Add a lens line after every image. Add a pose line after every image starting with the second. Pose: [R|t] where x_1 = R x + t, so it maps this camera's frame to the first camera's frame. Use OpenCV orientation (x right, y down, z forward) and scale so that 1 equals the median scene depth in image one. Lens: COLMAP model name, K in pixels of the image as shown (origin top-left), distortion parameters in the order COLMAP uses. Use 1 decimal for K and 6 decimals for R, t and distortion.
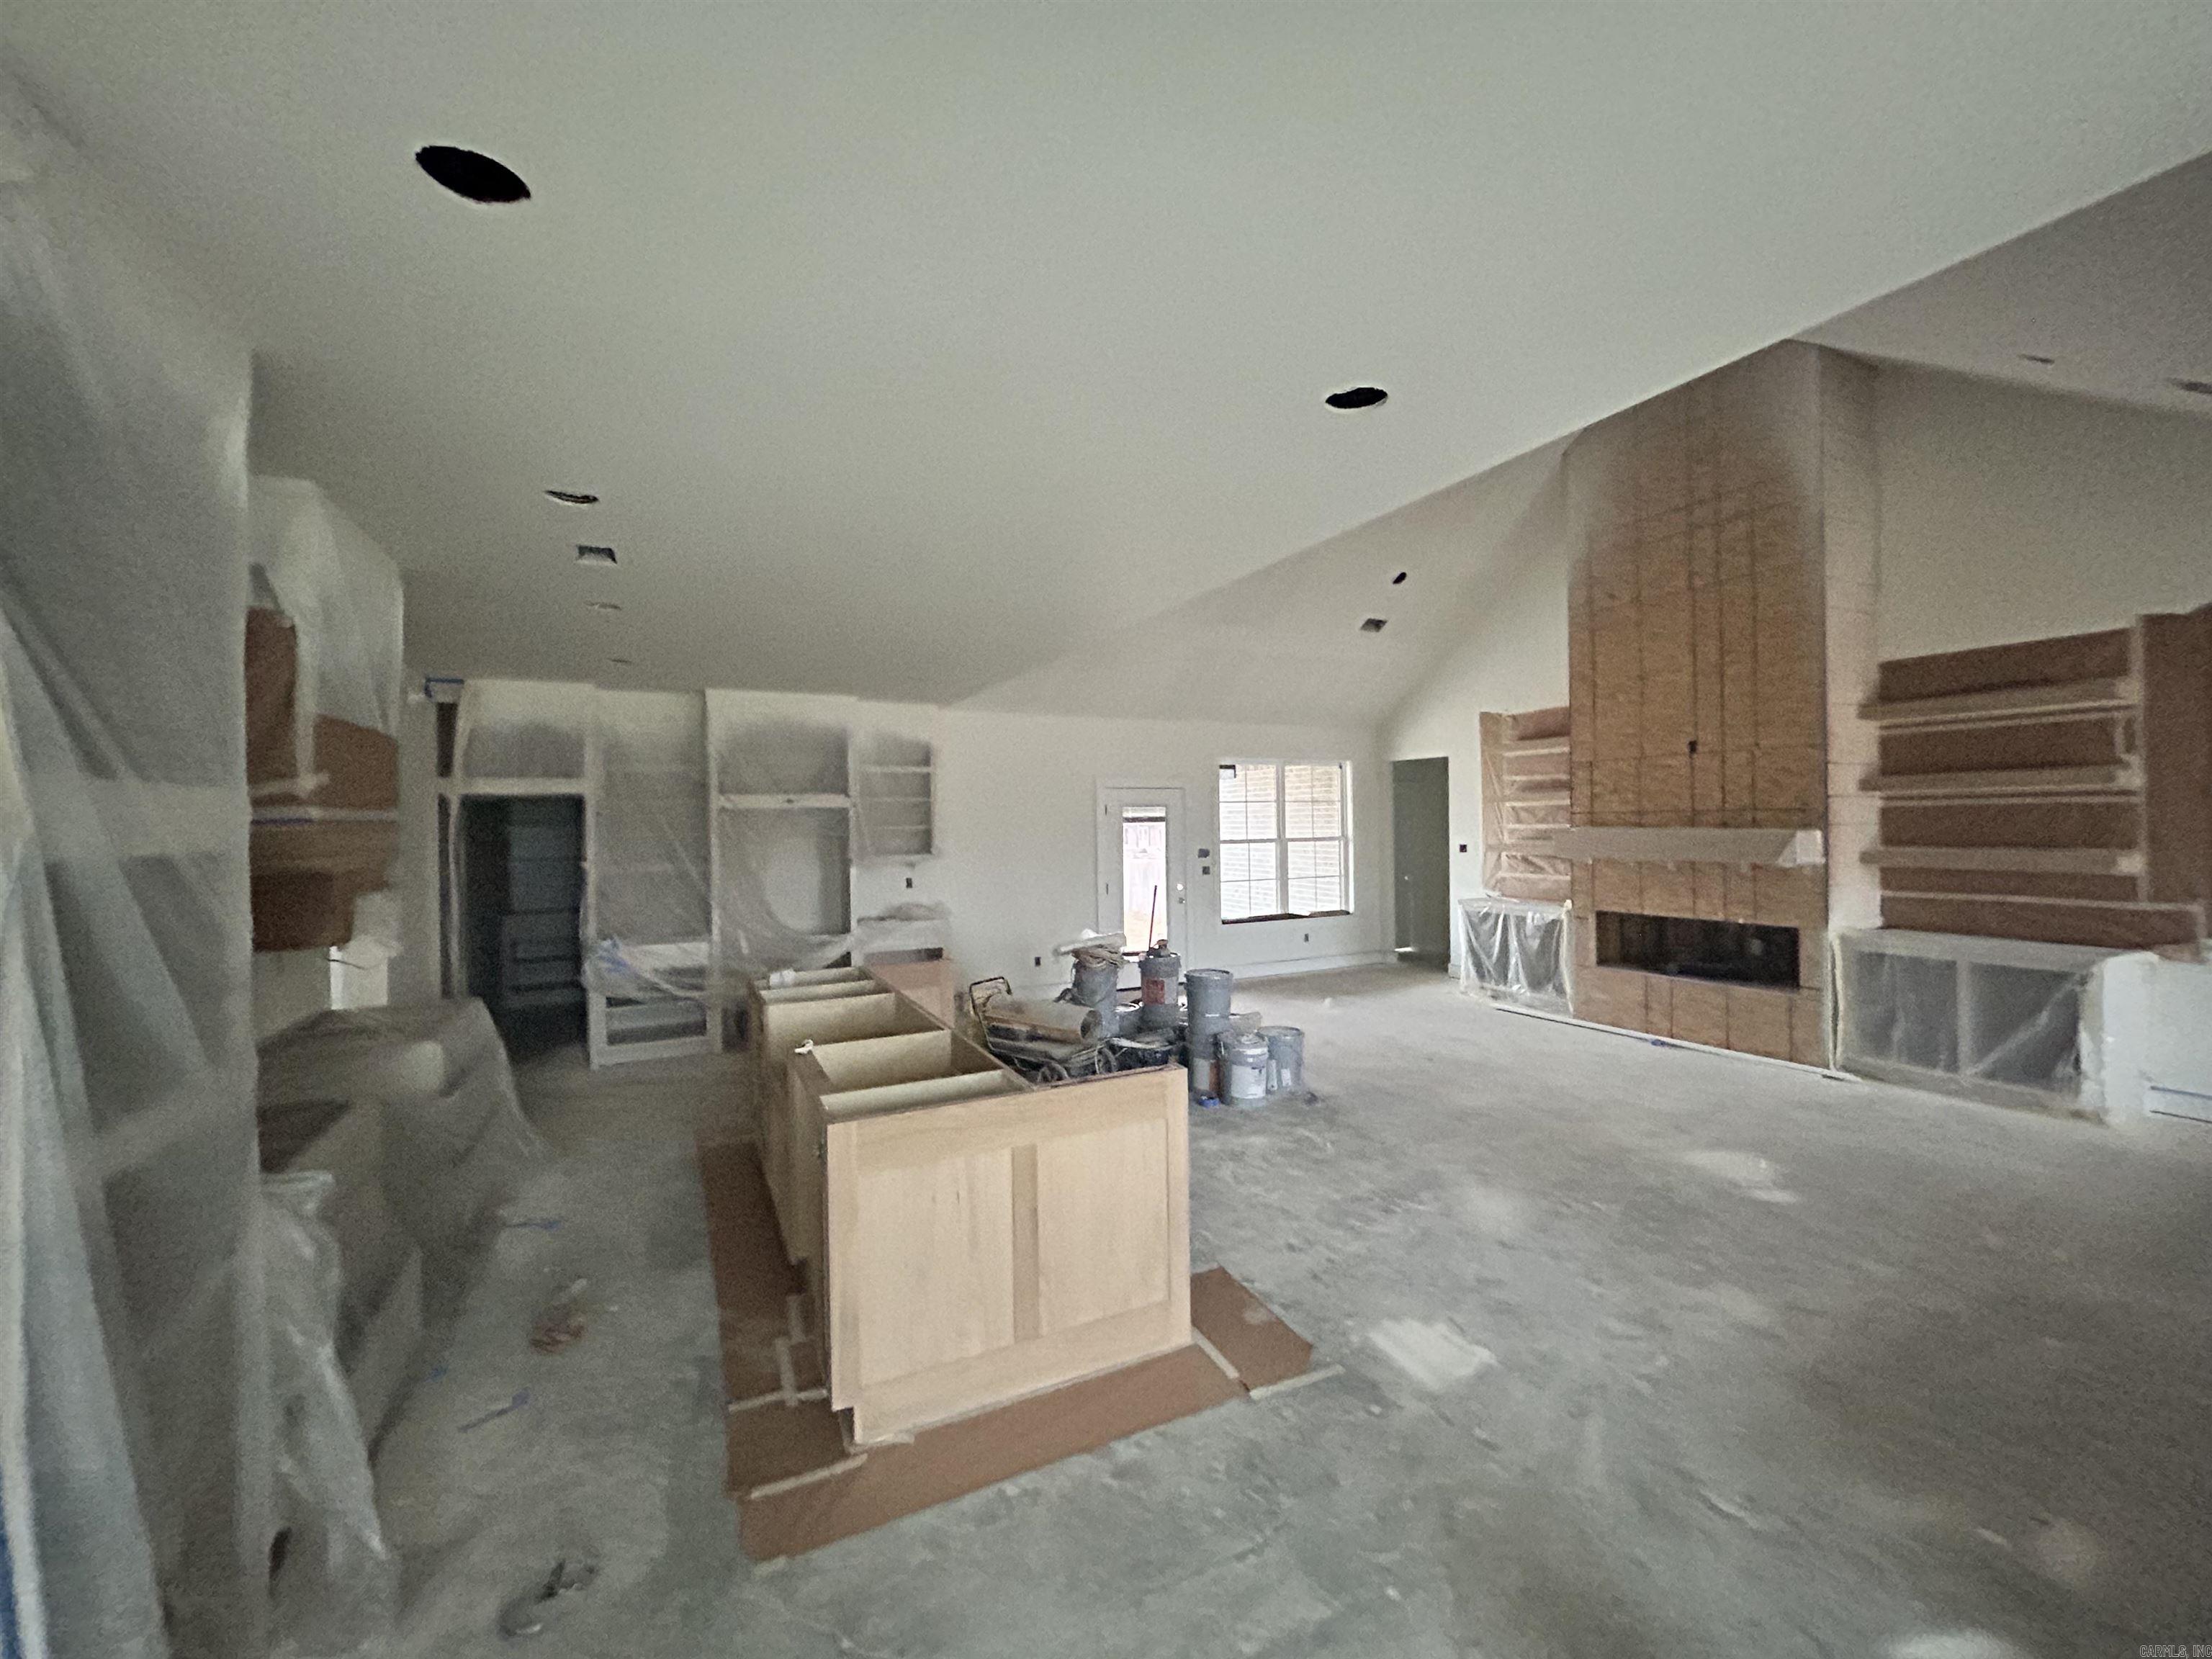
lens RADIAL K [[885.6, 0, 1106.8], [0, 885.6, 823.3], [0, 0, 1]] dist [-0.001317, -0.000437]
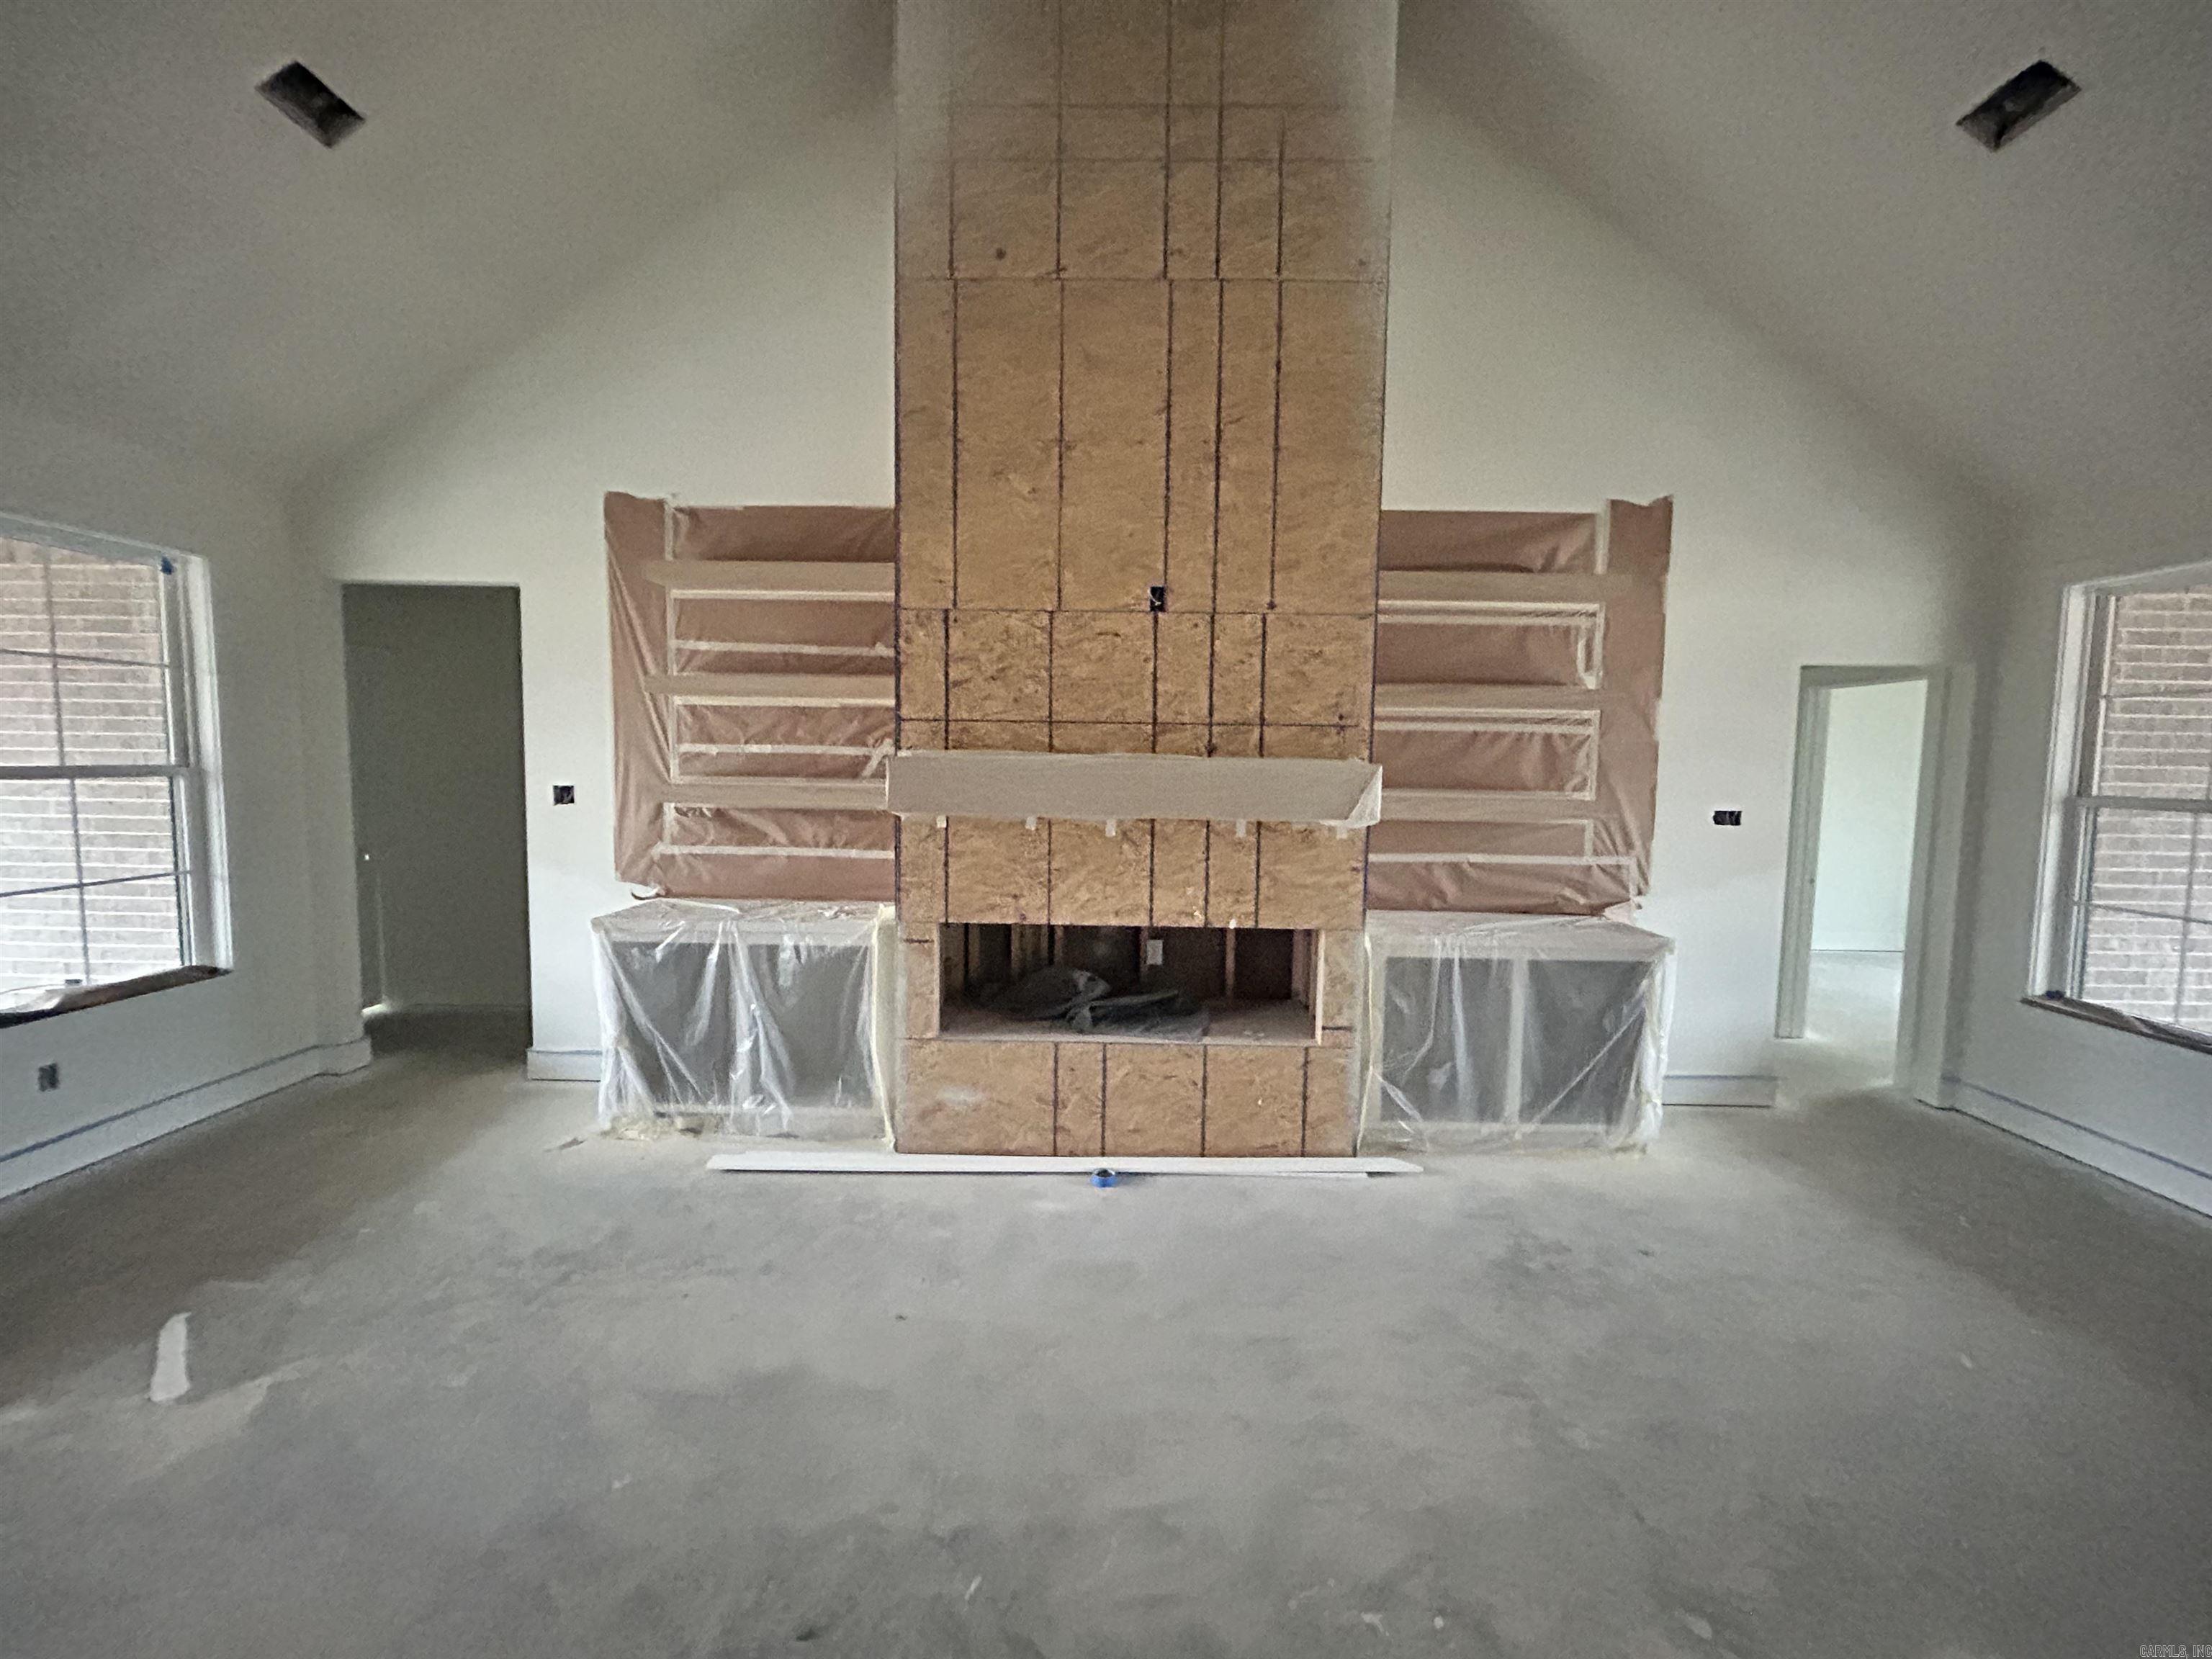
lens RADIAL K [[885.6, 0, 1102.8], [0, 885.6, 825.7], [0, 0, 1]] dist [-0.001317, -0.000437]
pose [[0.453479, -0.044667, 0.890147, 0.167478], [-0.020612, 0.997951, 0.060577, 0.014690], [-0.891028, -0.045818, 0.451629, 0.734042]]
